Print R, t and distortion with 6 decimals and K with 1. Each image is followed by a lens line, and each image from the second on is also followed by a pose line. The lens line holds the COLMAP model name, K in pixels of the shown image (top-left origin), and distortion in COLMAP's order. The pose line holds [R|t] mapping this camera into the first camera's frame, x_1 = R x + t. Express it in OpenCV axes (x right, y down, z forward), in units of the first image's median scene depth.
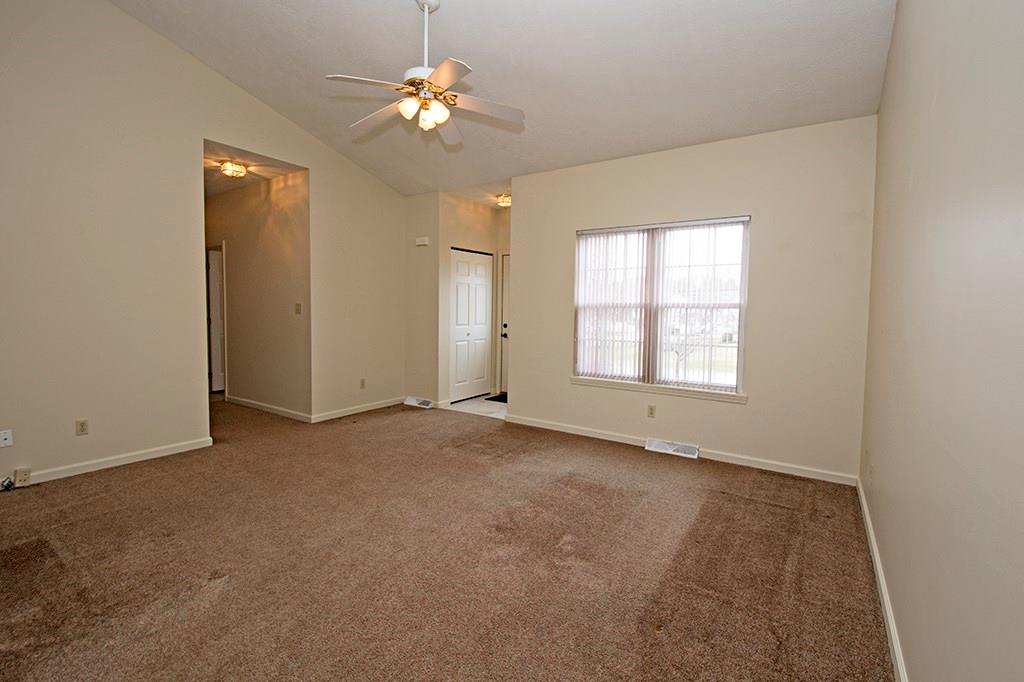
lens RADIAL K [[446.6, 0, 529.5], [0, 446.6, 317.6], [0, 0, 1]] dist [-0.001477, -0.000632]
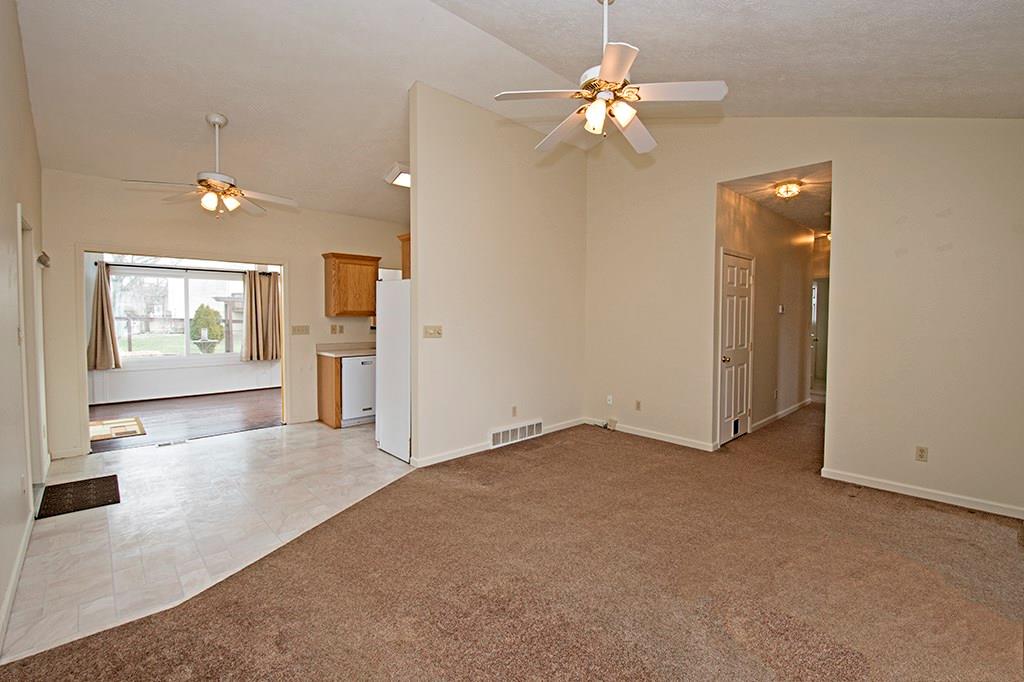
lens RADIAL K [[446.6, 0, 529.5], [0, 446.6, 317.6], [0, 0, 1]] dist [-0.001477, -0.000632]
pose [[-0.215039, -0.008144, -0.976571, 0.486027], [-0.029480, 0.999564, -0.001844, -0.037167], [0.976160, 0.028393, -0.215186, 0.763111]]
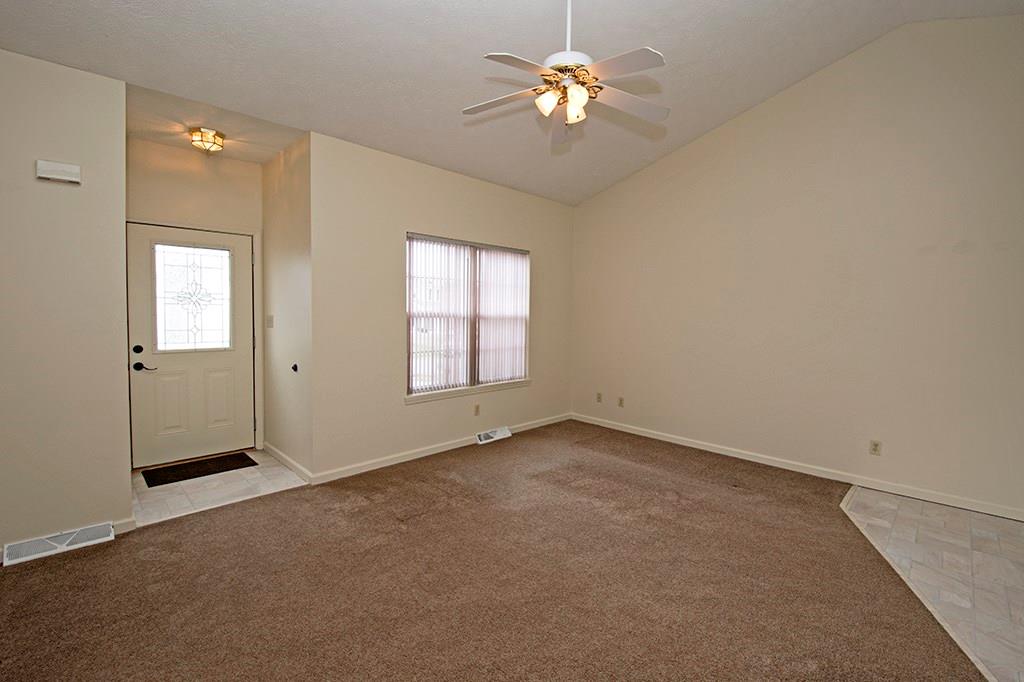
lens RADIAL K [[446.6, 0, 529.5], [0, 446.6, 317.6], [0, 0, 1]] dist [-0.001477, -0.000632]
pose [[0.191113, -0.031496, 0.981063, -0.792488], [0.005659, 0.999504, 0.030986, -0.055659], [-0.981552, -0.000370, 0.191197, 0.652375]]
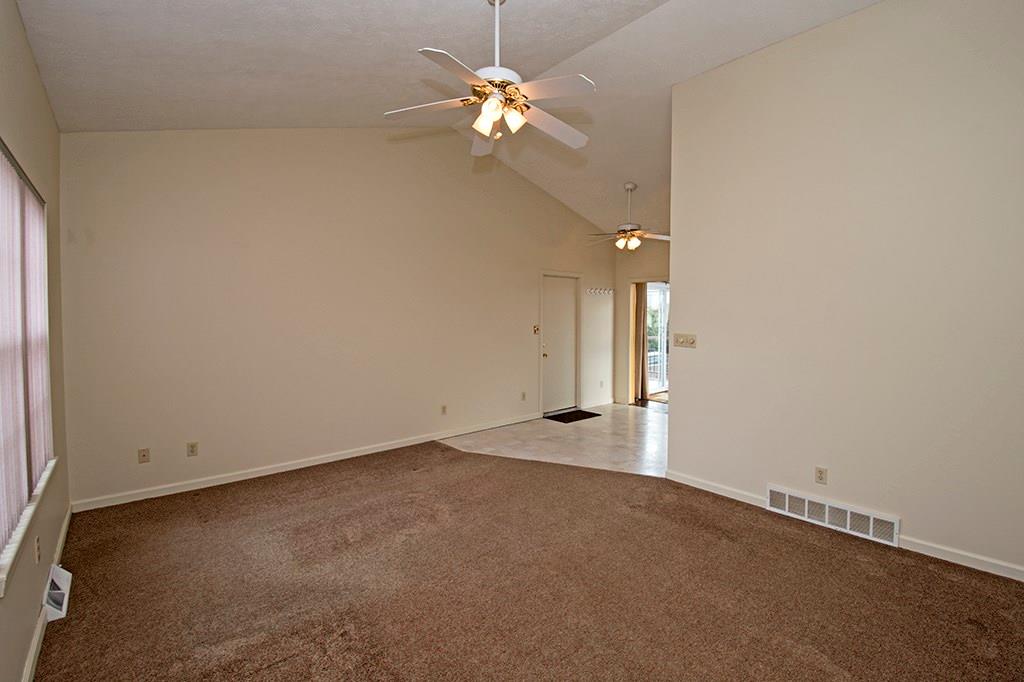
lens RADIAL K [[446.6, 0, 529.5], [0, 446.6, 317.6], [0, 0, 1]] dist [-0.001477, -0.000632]
pose [[-0.967210, -0.019752, 0.253207, -0.368187], [-0.015056, 0.999677, 0.020474, -0.063409], [-0.253530, 0.015990, -0.967195, 1.318692]]
